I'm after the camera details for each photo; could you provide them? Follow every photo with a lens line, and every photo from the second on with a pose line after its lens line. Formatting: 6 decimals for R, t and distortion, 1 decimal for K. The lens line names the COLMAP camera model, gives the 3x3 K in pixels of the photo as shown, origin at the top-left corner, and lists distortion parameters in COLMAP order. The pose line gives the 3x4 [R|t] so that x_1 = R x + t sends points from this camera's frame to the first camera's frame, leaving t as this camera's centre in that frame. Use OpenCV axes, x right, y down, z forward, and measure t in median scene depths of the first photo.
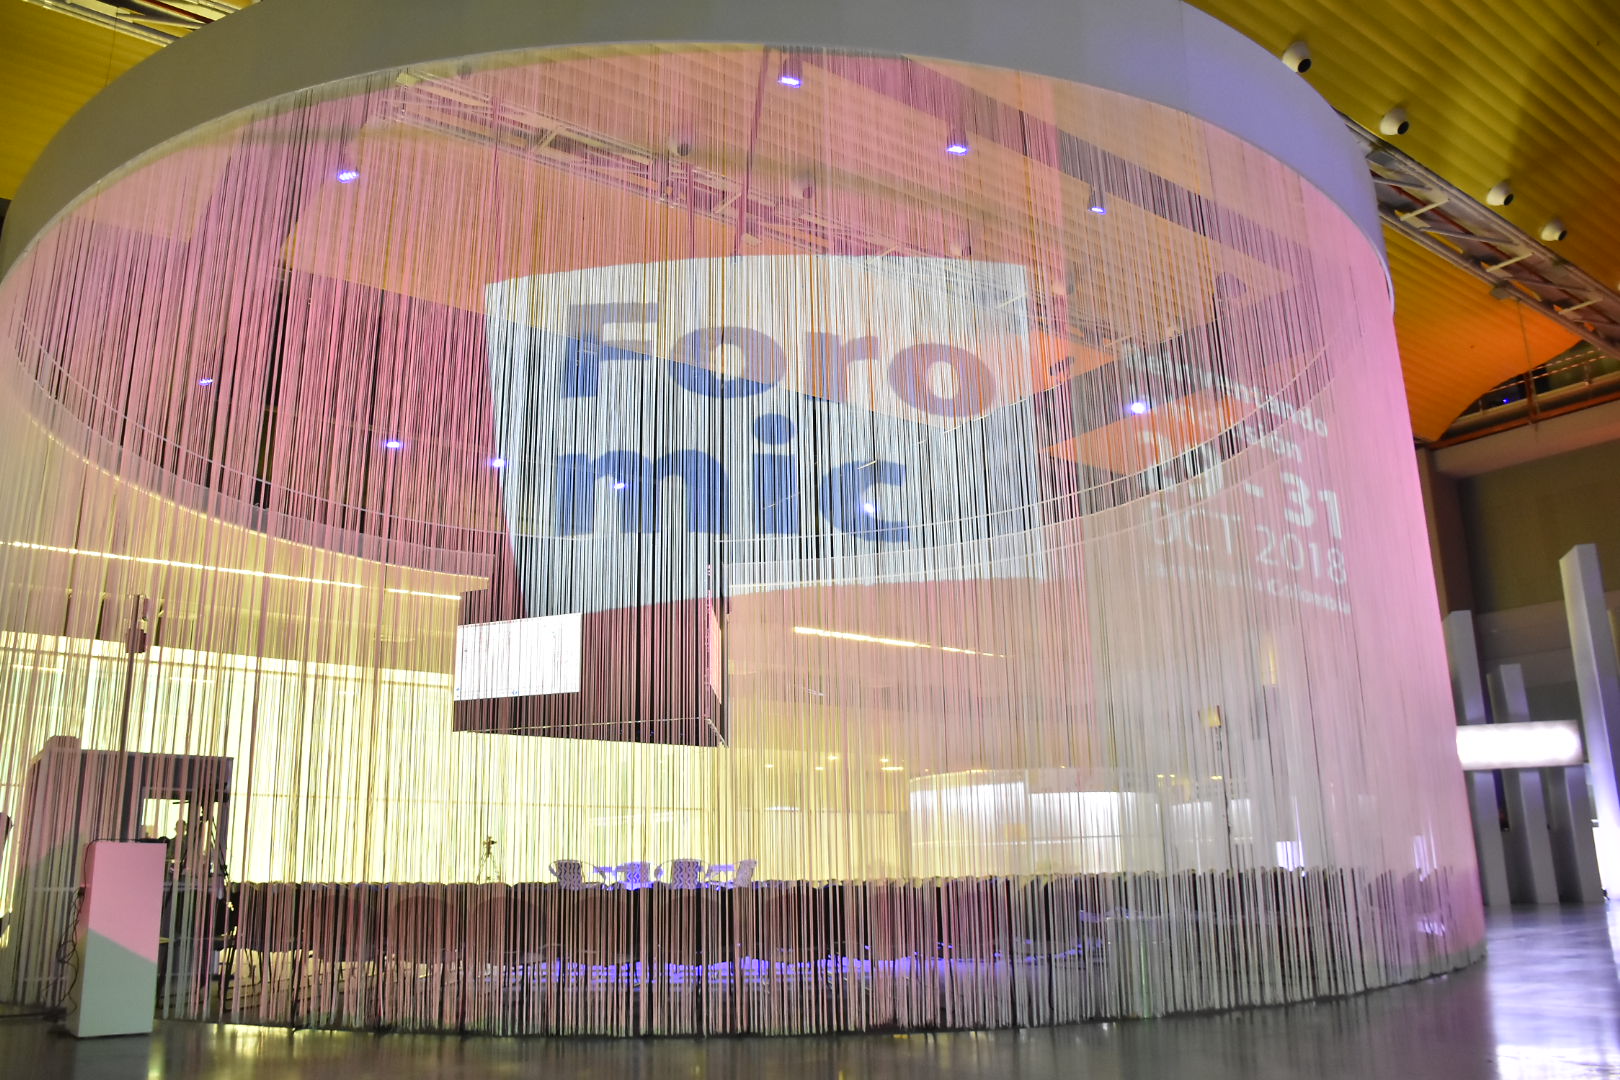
lens RADIAL K [[1274.1, 0, 808.5], [0, 1274.1, 540.8], [0, 0, 1]] dist [-0.055348, -0.001711]
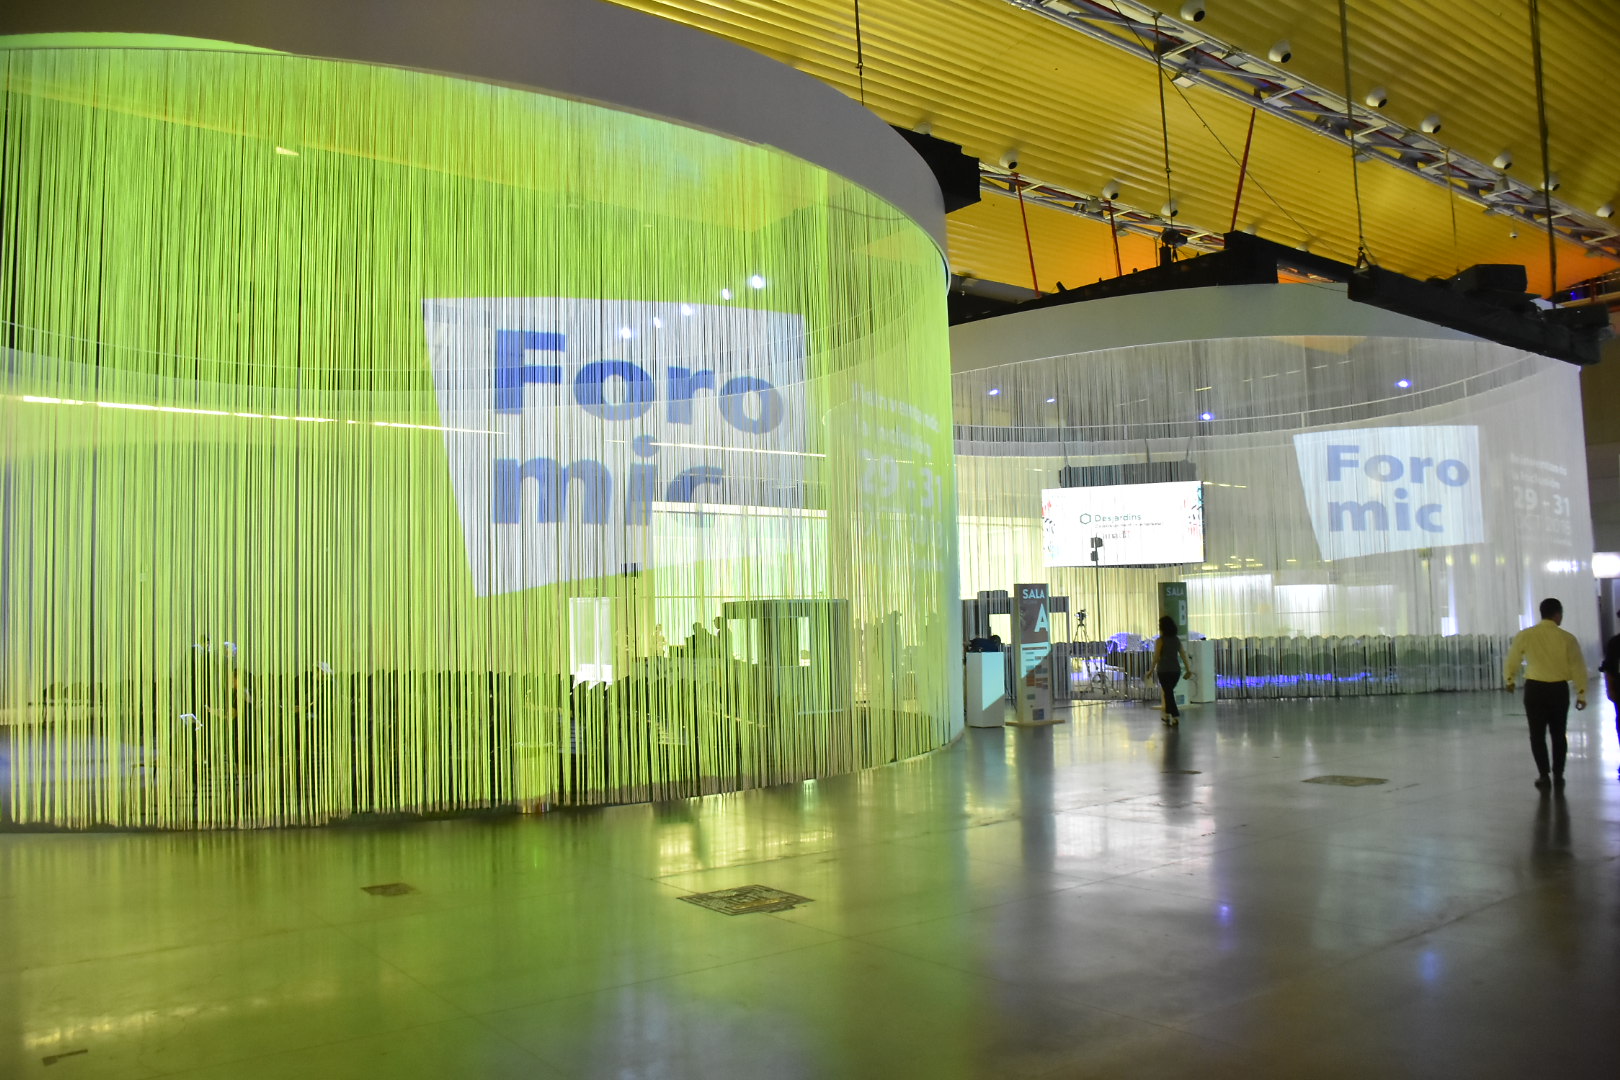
lens RADIAL K [[1274.1, 0, 810.6], [0, 1274.1, 540.3], [0, 0, 1]] dist [-0.055348, -0.001711]
pose [[0.999942, 0.004762, 0.009692, -1.348723], [-0.006533, 0.981422, 0.191749, -0.505919], [-0.008598, -0.191802, 0.981396, -1.753615]]
